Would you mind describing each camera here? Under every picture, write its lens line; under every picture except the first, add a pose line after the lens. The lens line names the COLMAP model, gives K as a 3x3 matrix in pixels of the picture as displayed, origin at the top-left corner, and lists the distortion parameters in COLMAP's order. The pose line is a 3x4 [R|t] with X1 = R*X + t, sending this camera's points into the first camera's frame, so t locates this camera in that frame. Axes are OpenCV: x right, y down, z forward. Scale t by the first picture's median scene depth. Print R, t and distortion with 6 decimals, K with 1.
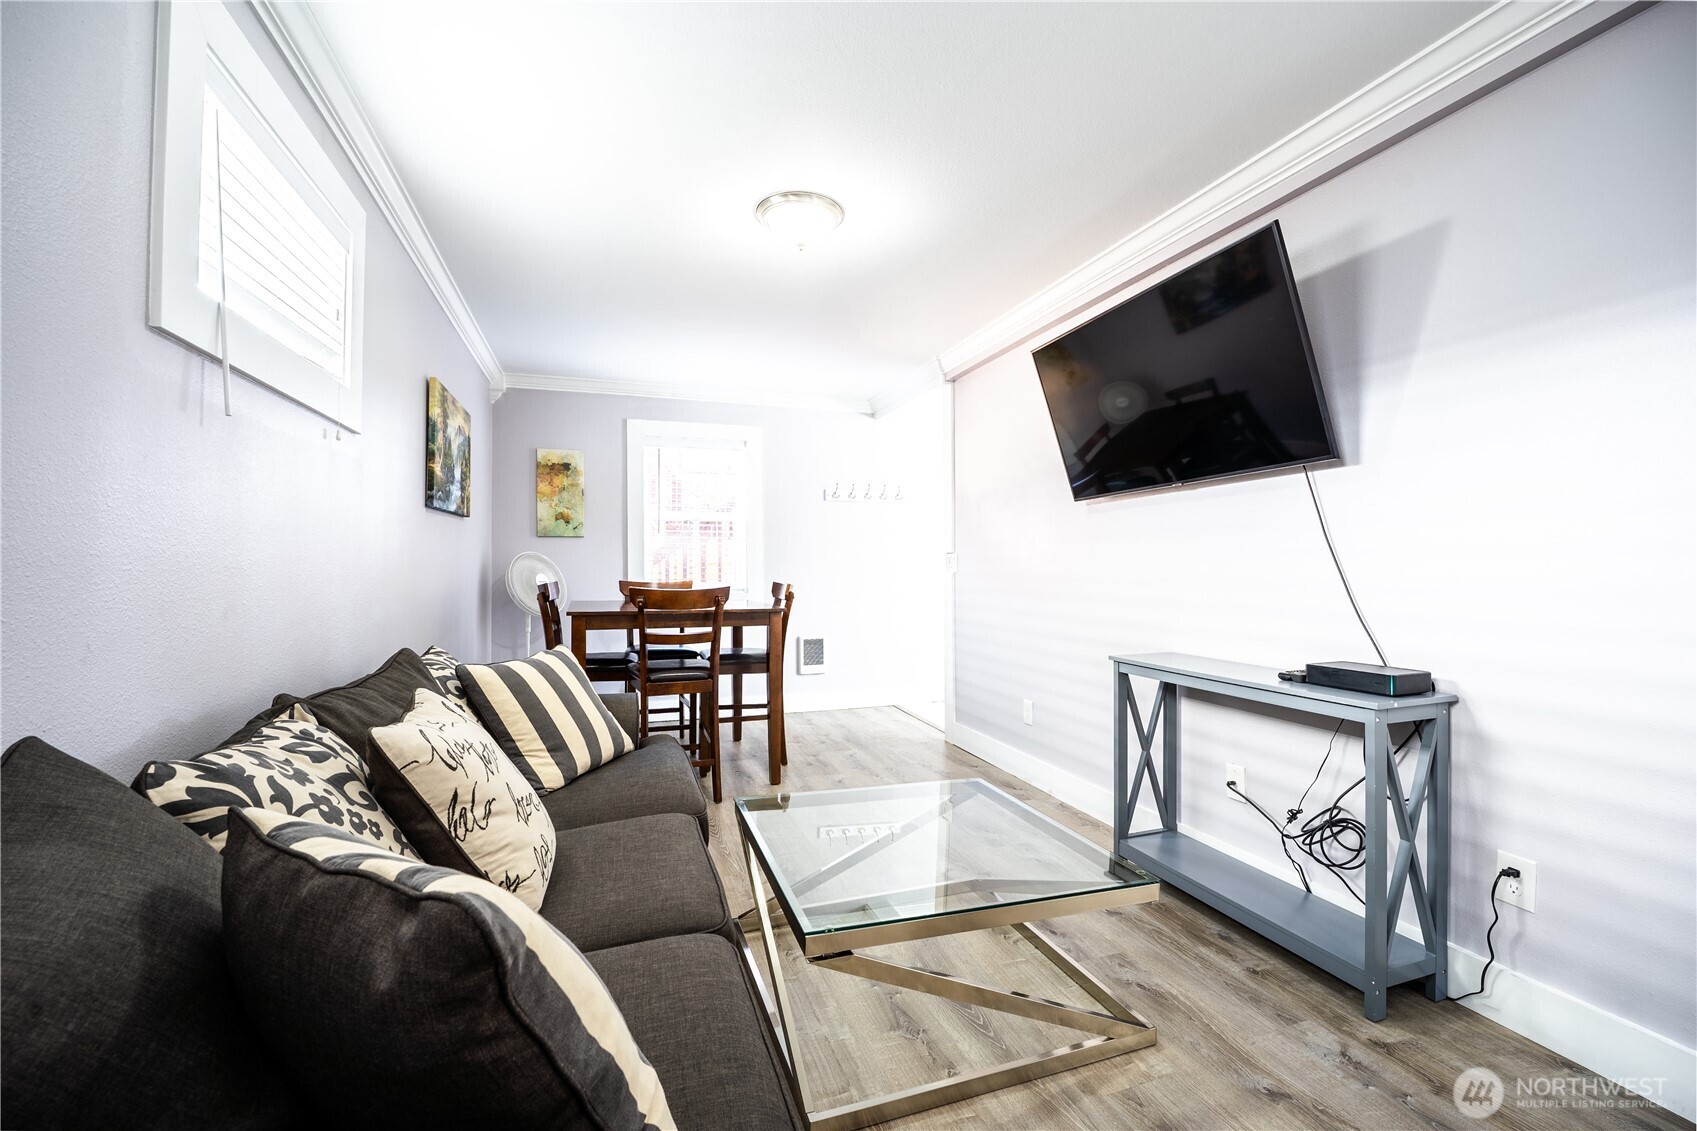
lens RADIAL K [[699.4, 0, 852.5], [0, 699.4, 563.0], [0, 0, 1]] dist [-0.027457, 0.002653]
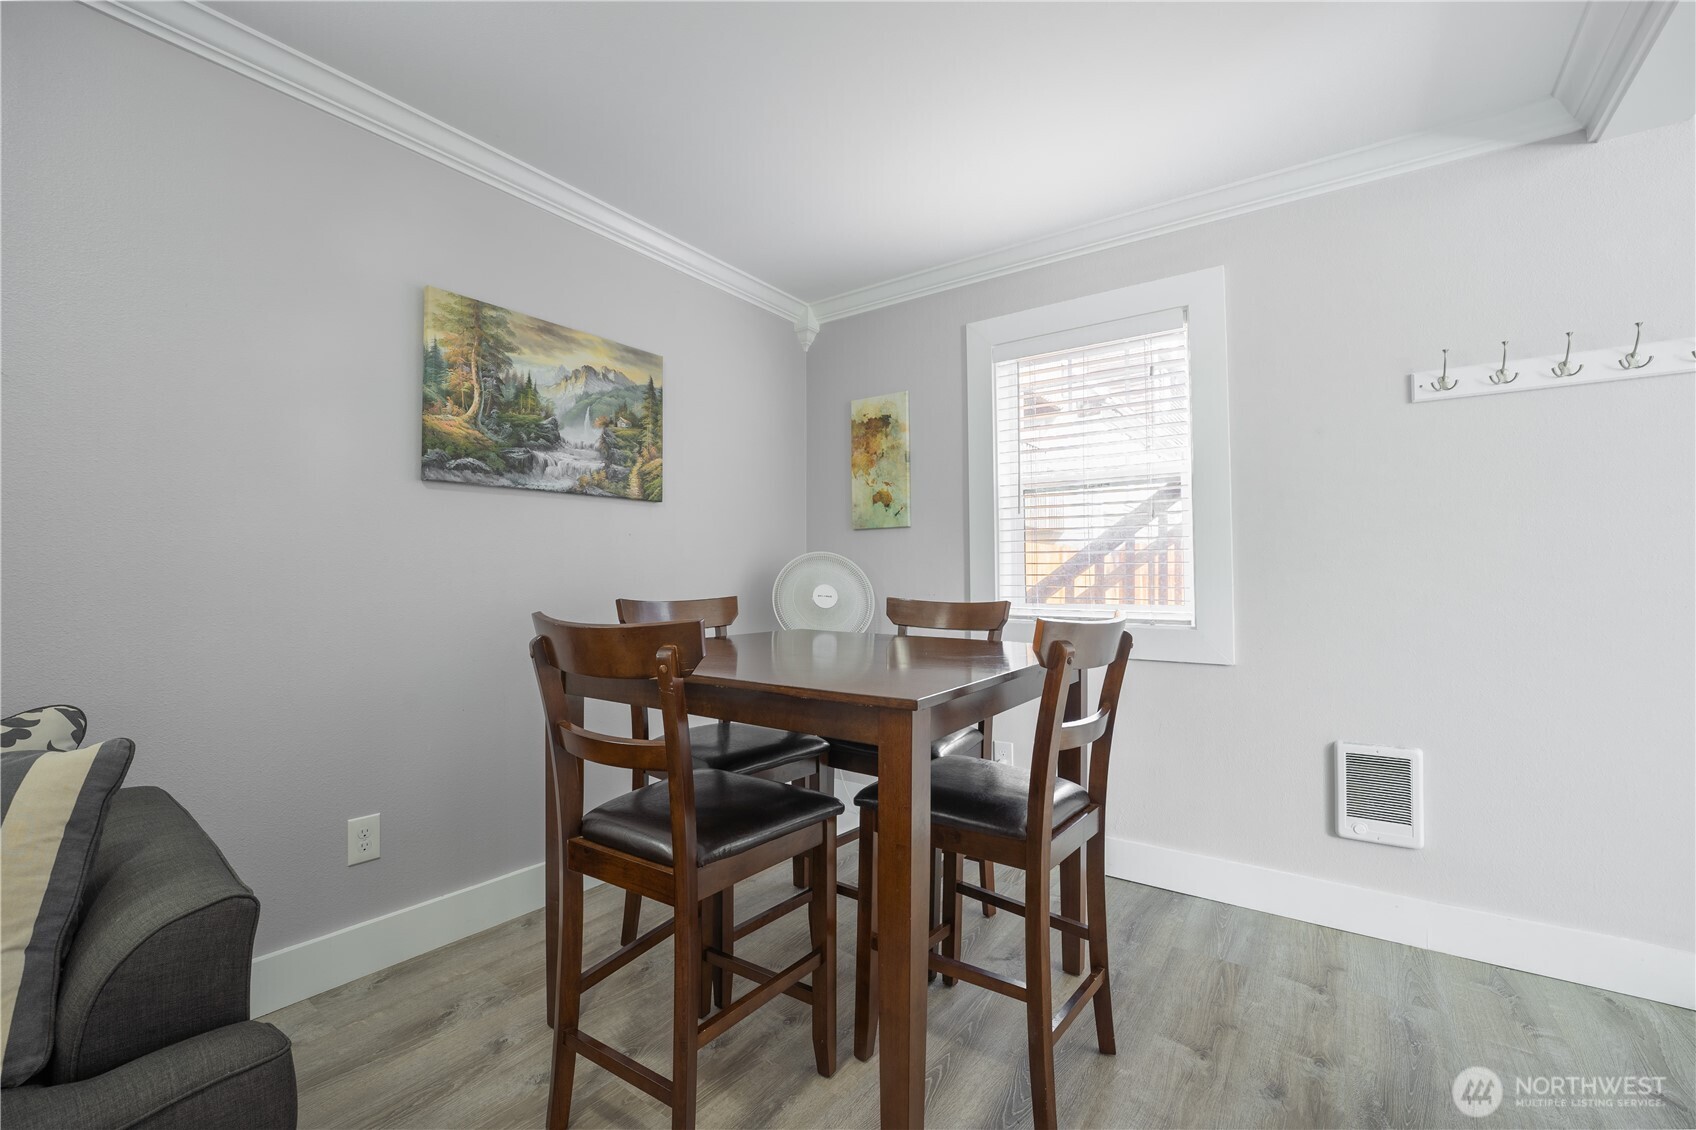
lens RADIAL K [[699.0, 0, 862.8], [0, 699.0, 560.3], [0, 0, 1]] dist [-0.027457, 0.002653]
pose [[0.587784, -0.021435, -0.808734, 0.101072], [0.004118, 0.999715, -0.023504, 0.007230], [0.809007, 0.010485, 0.587705, 0.600397]]
